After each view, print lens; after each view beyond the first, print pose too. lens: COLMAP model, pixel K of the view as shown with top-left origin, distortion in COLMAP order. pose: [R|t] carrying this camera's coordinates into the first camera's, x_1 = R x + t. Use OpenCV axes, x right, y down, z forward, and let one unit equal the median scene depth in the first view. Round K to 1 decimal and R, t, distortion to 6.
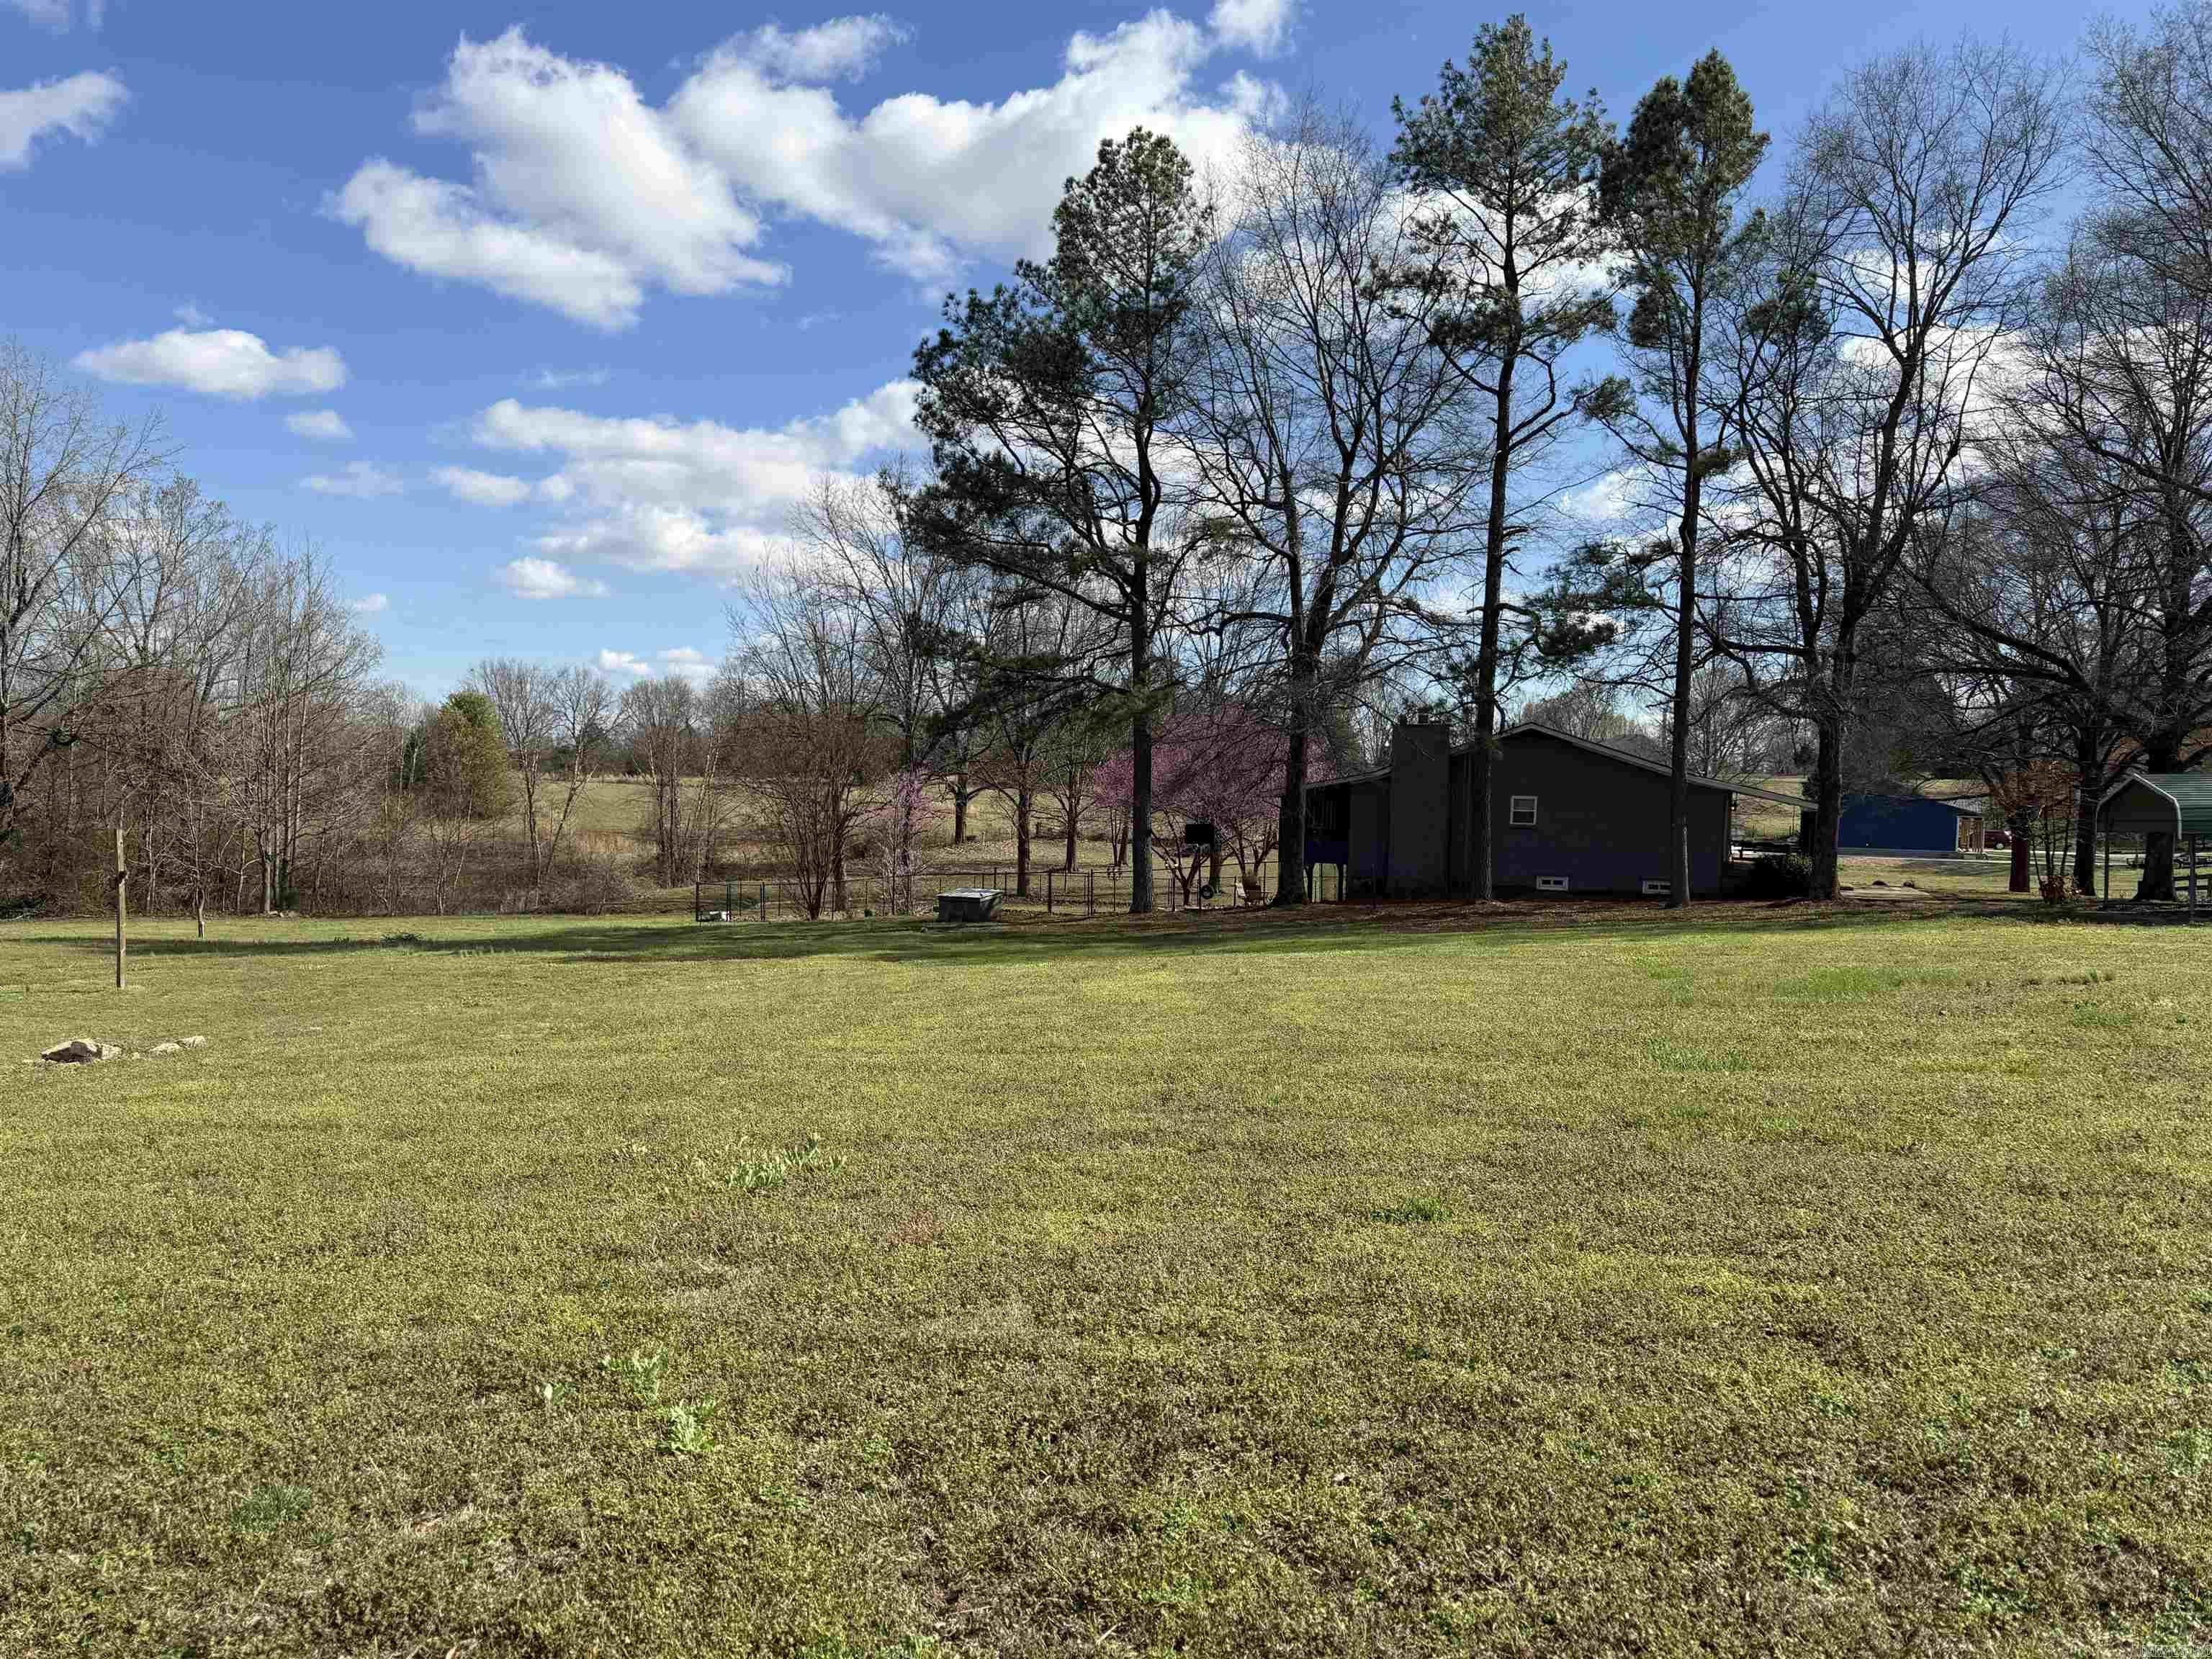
lens RADIAL K [[1545.4, 0, 1064.0], [0, 1545.4, 868.1], [0, 0, 1]] dist [0.048440, -0.061738]
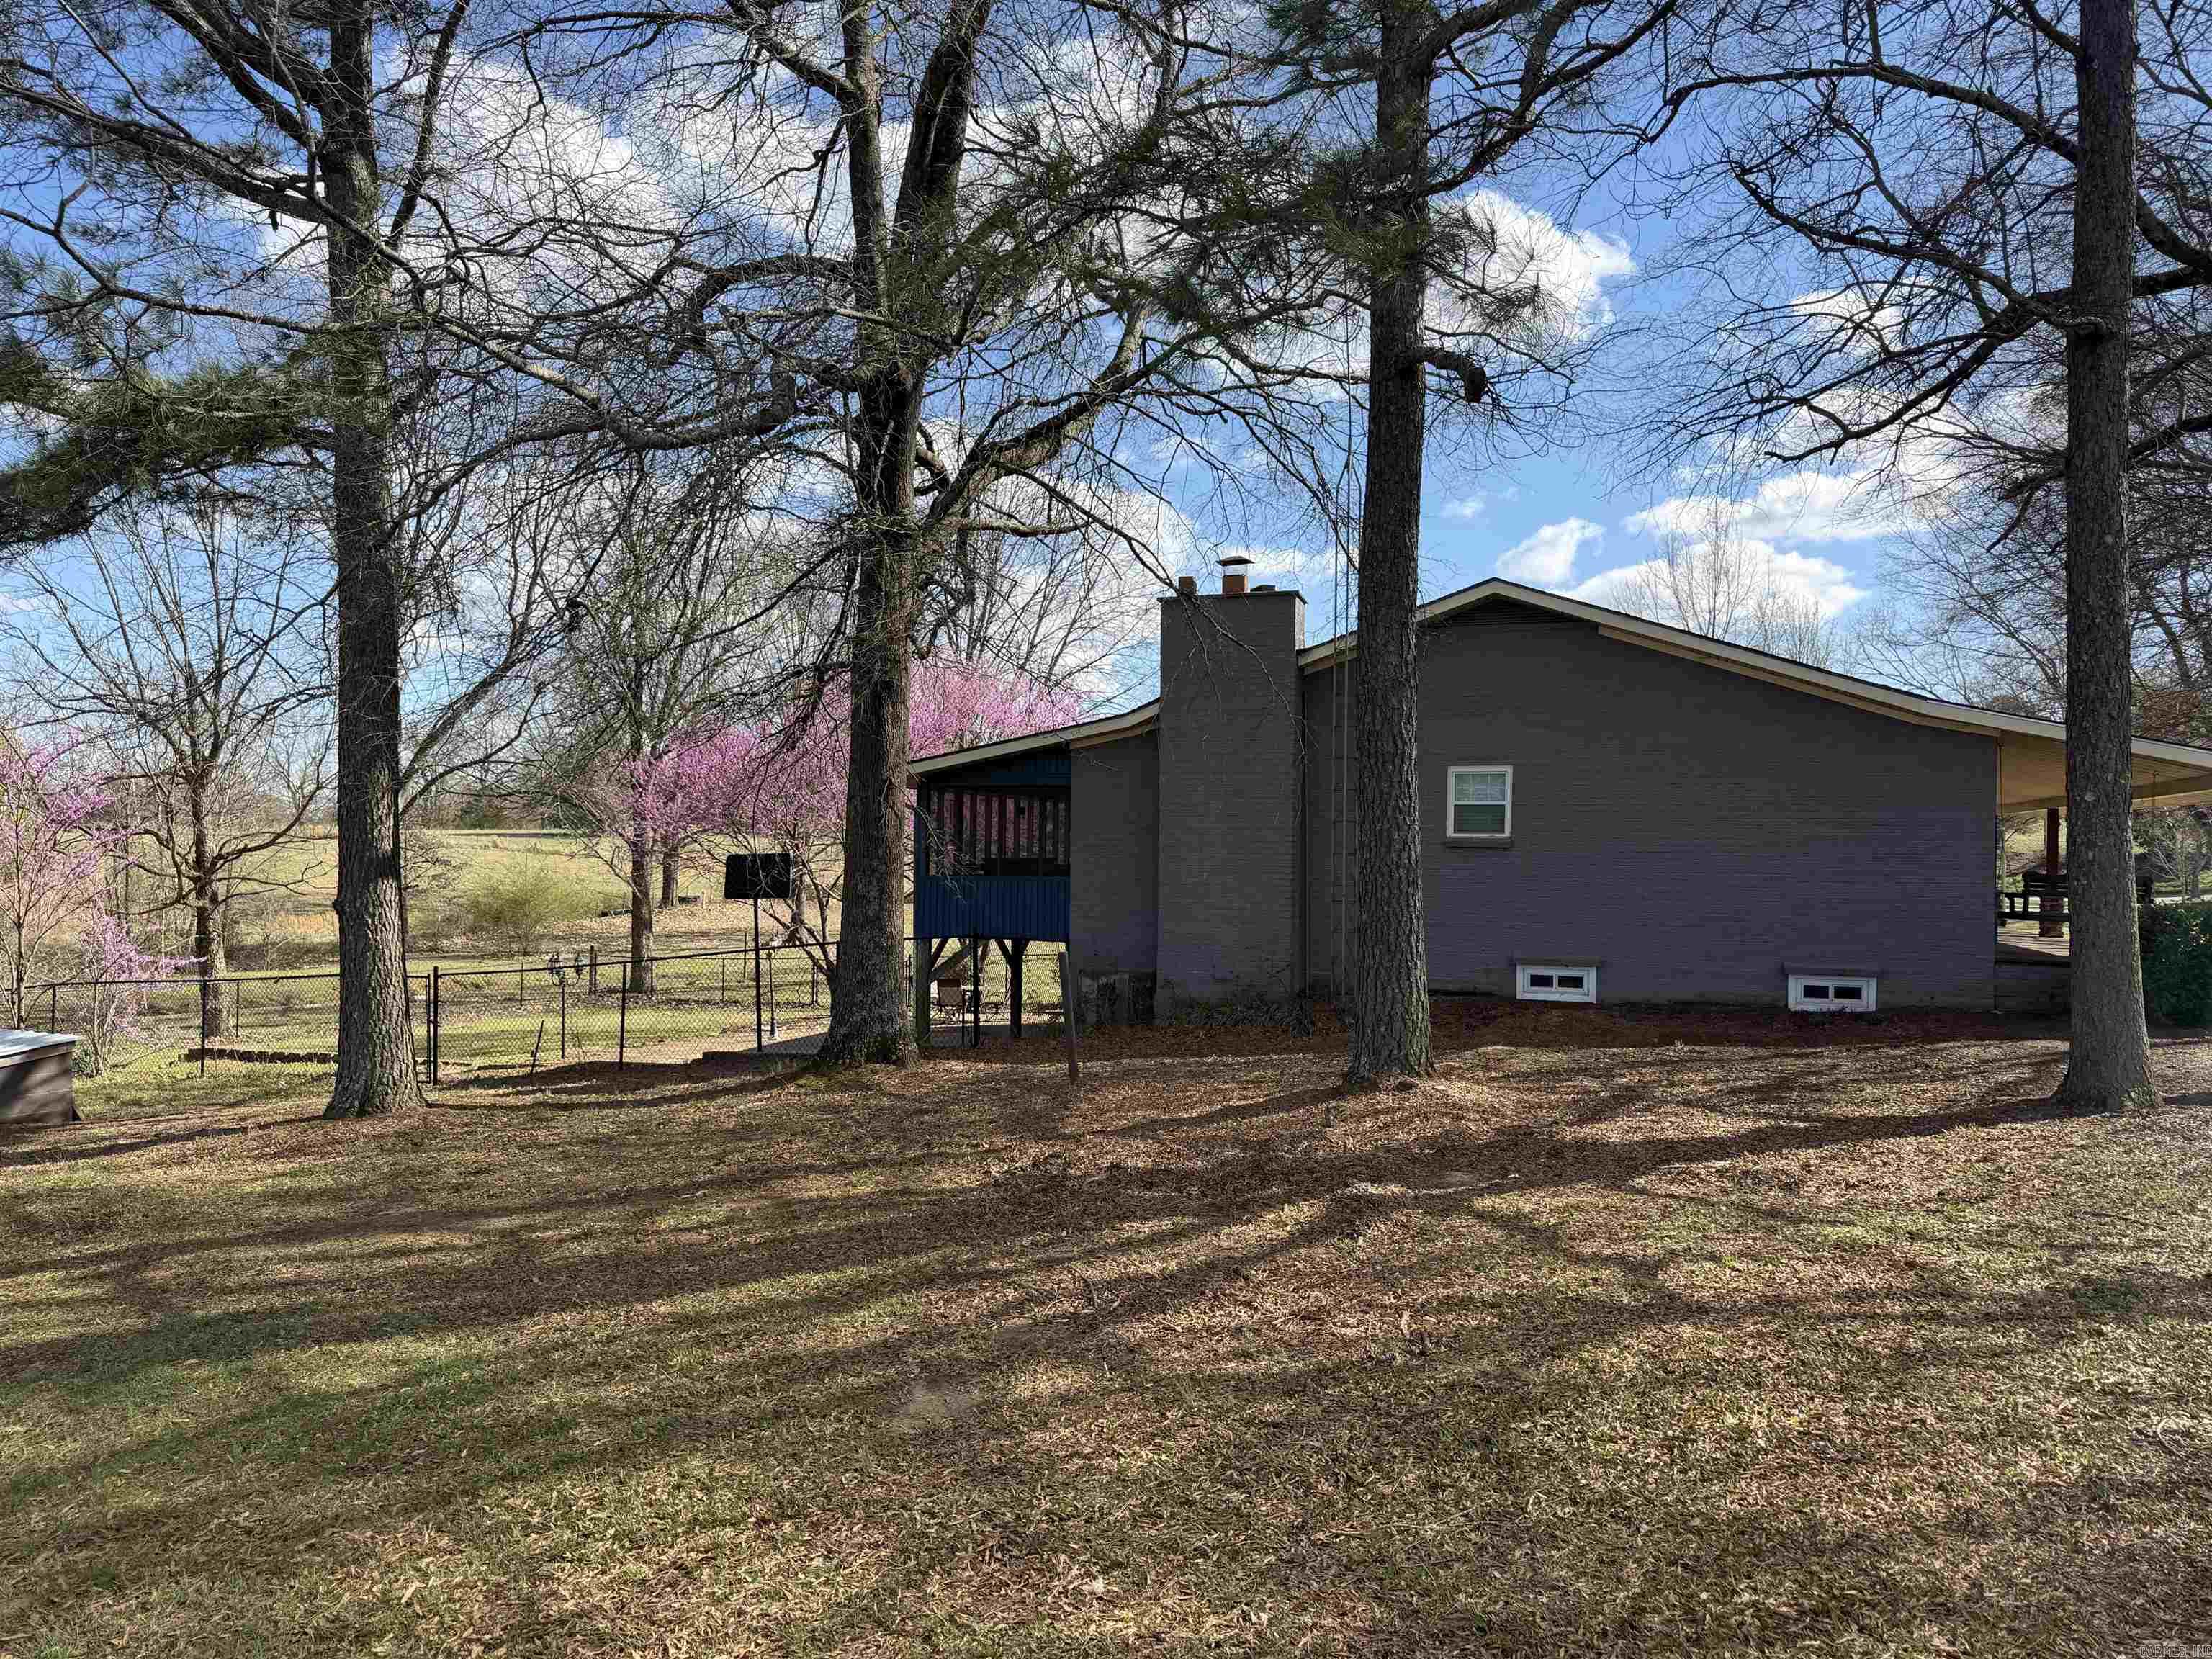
lens RADIAL K [[1545.4, 0, 1129.5], [0, 1545.4, 828.0], [0, 0, 1]] dist [0.048440, -0.061738]
pose [[0.993806, -0.005455, 0.110994, 0.160836], [0.012847, 0.997737, -0.065993, -0.005046], [-0.110383, 0.067011, 0.991628, 0.609517]]
